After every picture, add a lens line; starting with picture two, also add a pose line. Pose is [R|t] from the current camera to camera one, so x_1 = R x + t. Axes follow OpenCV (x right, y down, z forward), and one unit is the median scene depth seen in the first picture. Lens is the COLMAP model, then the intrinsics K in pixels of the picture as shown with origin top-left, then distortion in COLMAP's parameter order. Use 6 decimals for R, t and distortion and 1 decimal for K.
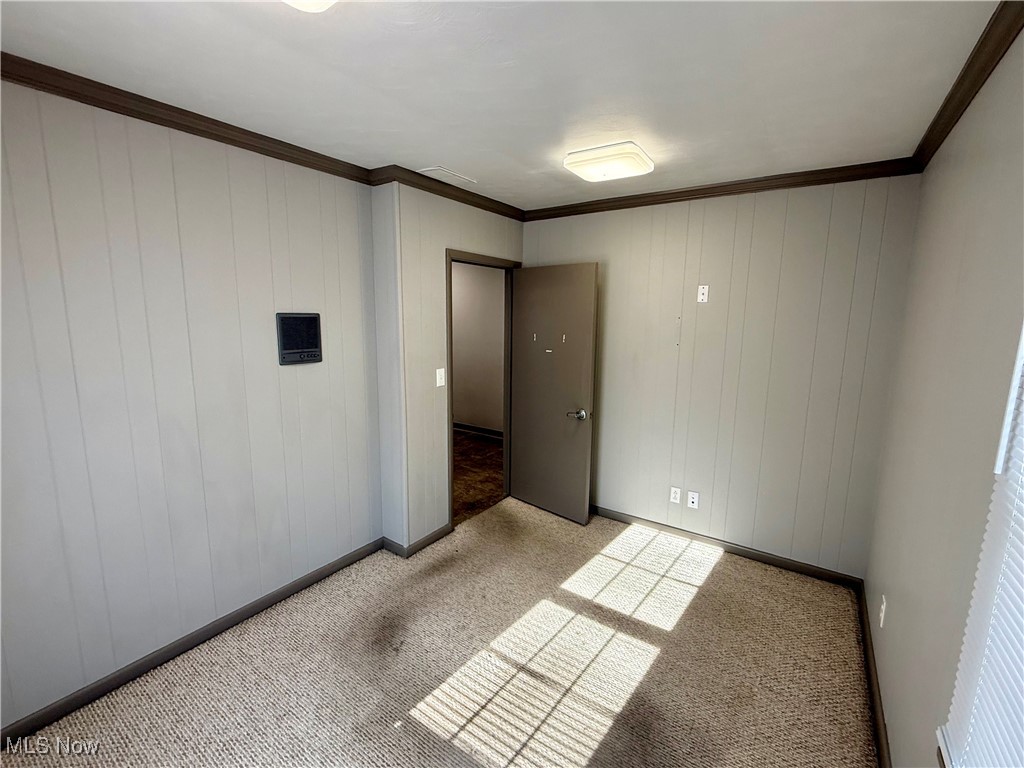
lens RADIAL K [[439.4, 0, 512.0], [0, 439.4, 384.0], [0, 0, 1]] dist [0.001018, -0.000194]
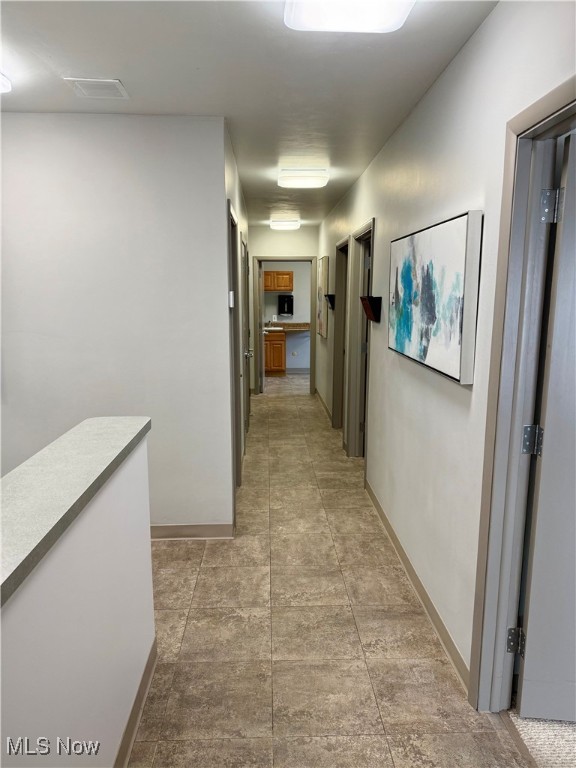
lens RADIAL K [[535.8, 0, 288.0], [0, 535.8, 384.0], [0, 0, 1]] dist [0.074493, -0.088780]
pose [[0.801563, -0.109586, 0.587782, -0.335295], [0.099285, 0.993808, 0.049890, -0.075288], [-0.589609, 0.018368, 0.807480, 0.552347]]
